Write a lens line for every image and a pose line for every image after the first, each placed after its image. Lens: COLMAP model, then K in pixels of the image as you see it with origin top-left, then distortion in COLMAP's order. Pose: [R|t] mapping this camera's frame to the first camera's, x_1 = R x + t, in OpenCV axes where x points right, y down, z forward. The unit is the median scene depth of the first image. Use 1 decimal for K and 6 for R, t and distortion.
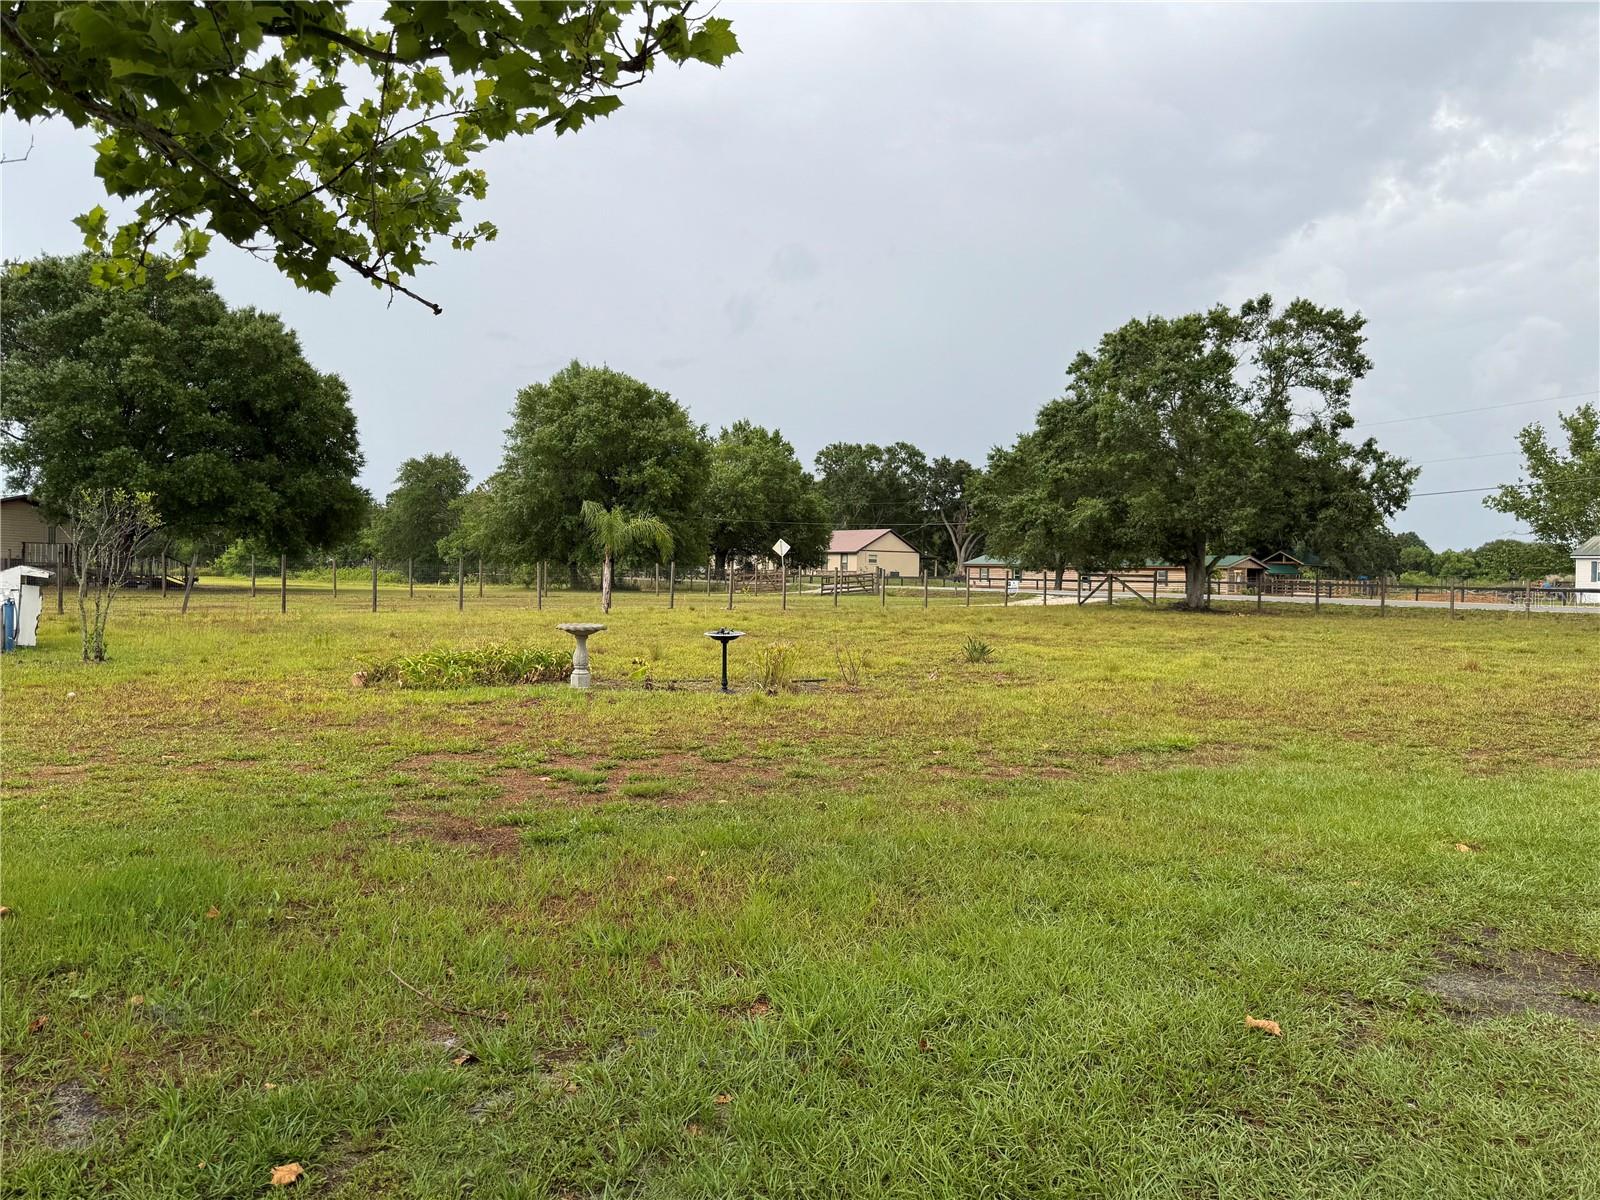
lens RADIAL K [[1095.7, 0, 793.3], [0, 1095.7, 596.5], [0, 0, 1]] dist [0.002932, -0.024901]
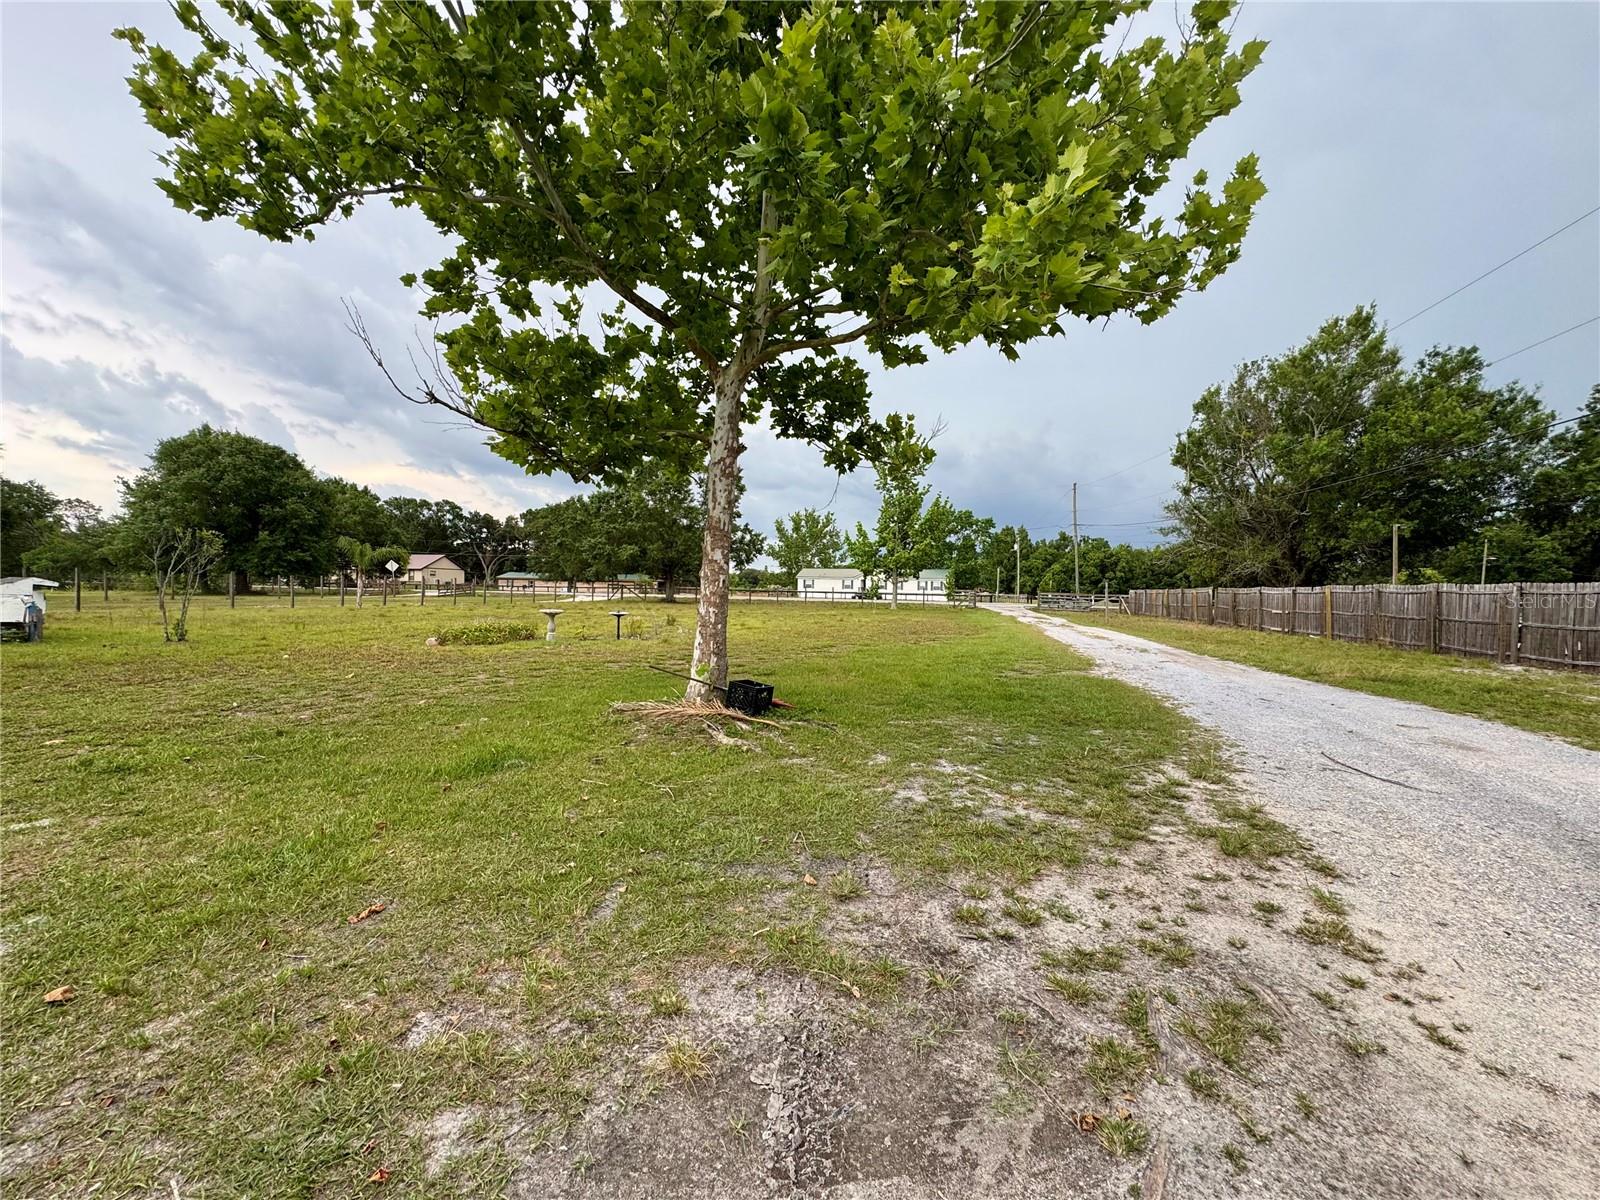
lens RADIAL K [[639.7, 0, 802.3], [0, 639.7, 596.2], [0, 0, 1]] dist [-0.002781, 0.000787]
pose [[0.770305, -0.008152, 0.637624, -0.227179], [0.008898, 0.999958, 0.002035, 0.001122], [-0.637614, 0.004106, 0.770345, -0.069177]]
